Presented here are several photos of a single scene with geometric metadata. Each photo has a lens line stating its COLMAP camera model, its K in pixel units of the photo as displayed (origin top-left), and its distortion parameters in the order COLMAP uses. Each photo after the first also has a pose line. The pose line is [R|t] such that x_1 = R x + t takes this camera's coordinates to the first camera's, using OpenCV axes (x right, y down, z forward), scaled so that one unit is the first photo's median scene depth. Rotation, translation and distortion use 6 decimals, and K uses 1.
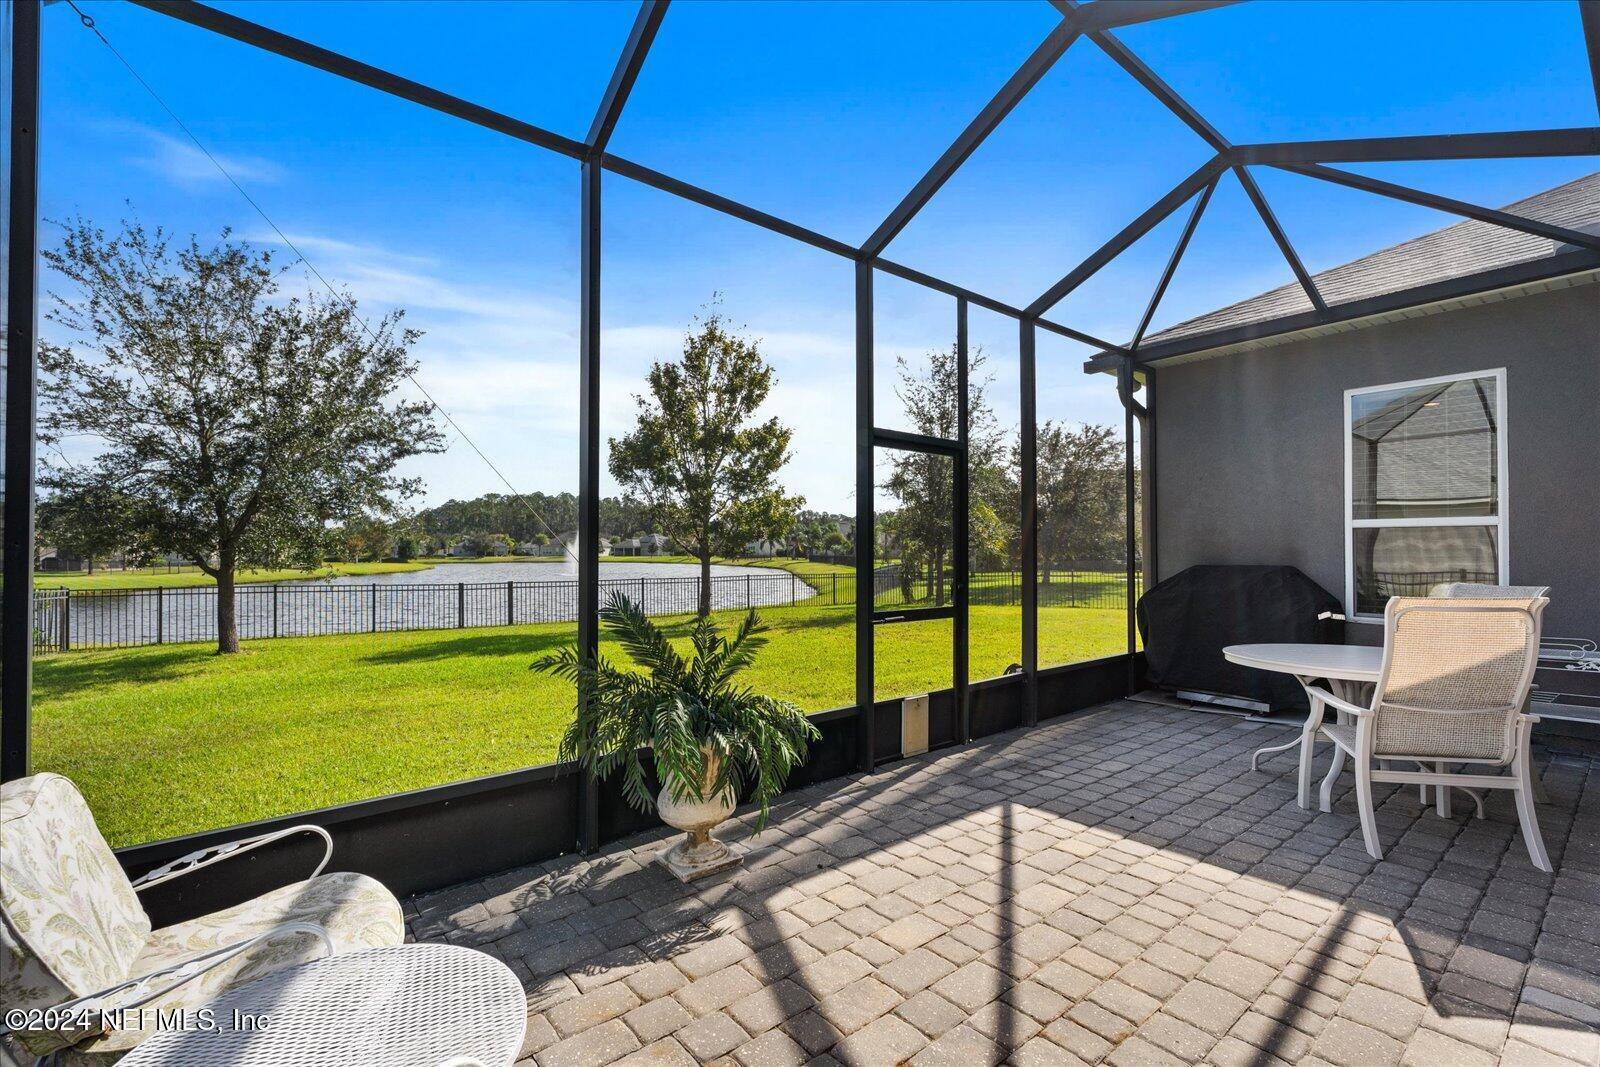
lens RADIAL K [[702.9, 0, 807.4], [0, 702.9, 538.8], [0, 0, 1]] dist [-0.001748, -0.000679]
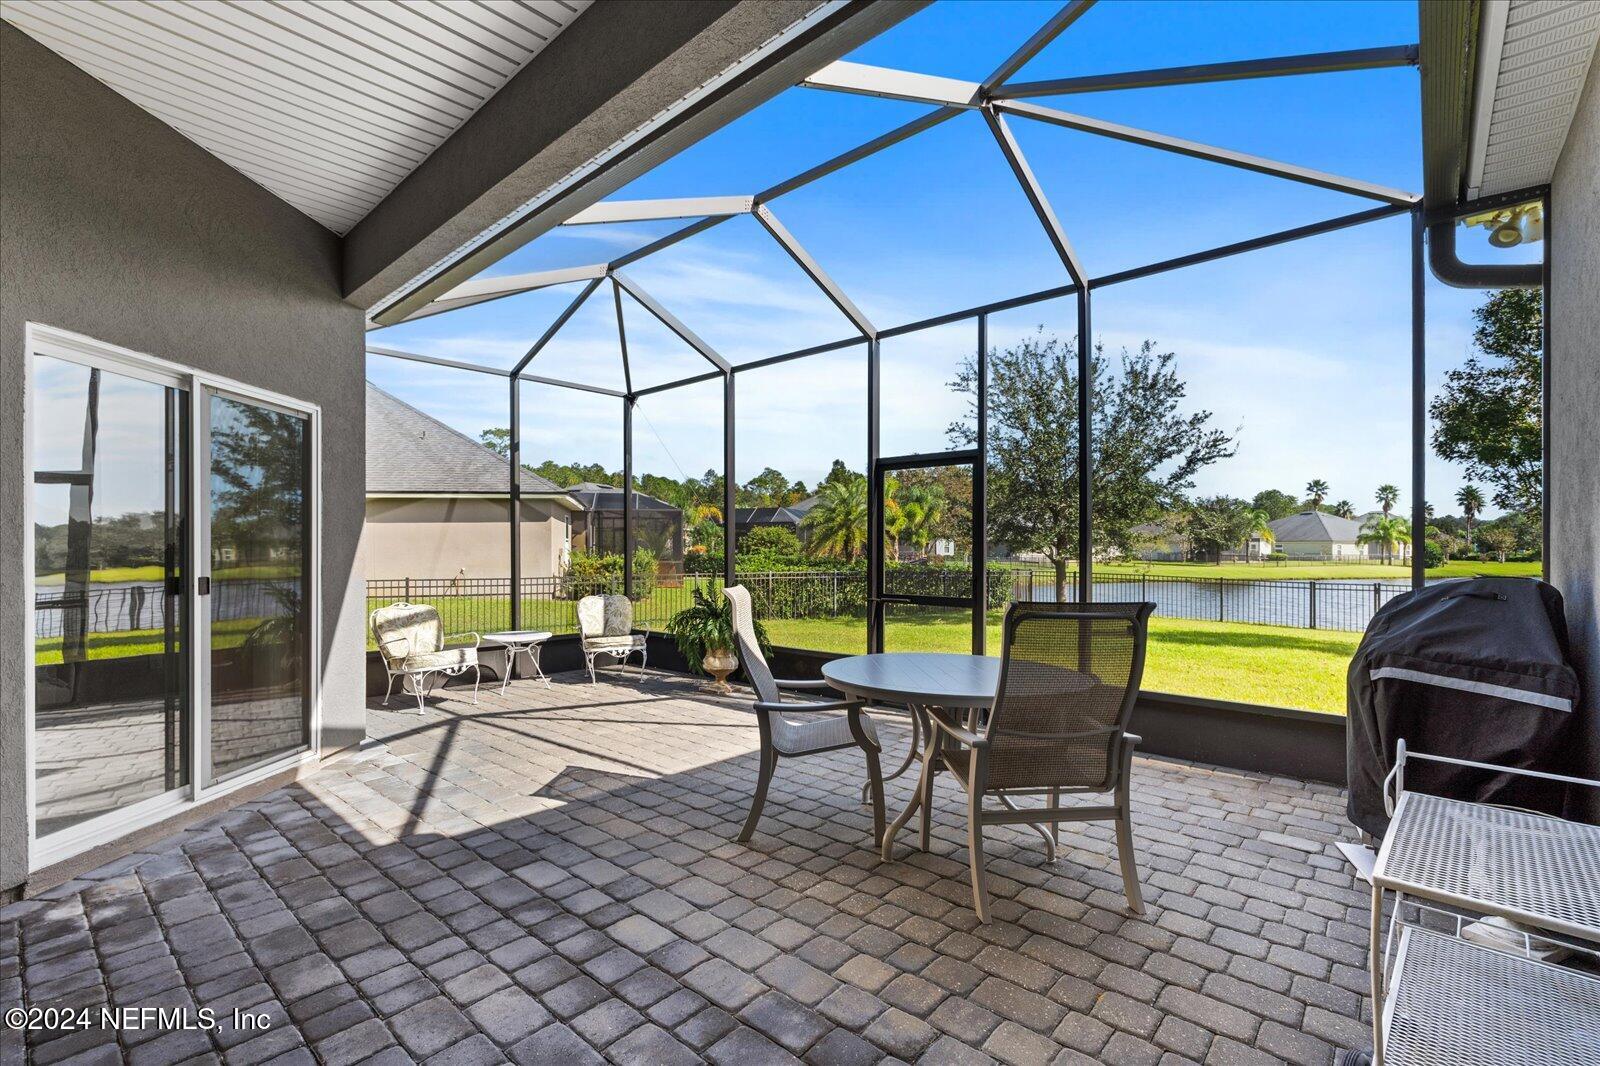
lens RADIAL K [[710.2, 0, 782.7], [0, 710.2, 549.9], [0, 0, 1]] dist [-0.004081, -0.000791]
pose [[0.154620, 0.005071, -0.987961, 1.413305], [0.014880, 0.999861, 0.007461, 0.009117], [0.987862, -0.015855, 0.154523, 0.594392]]
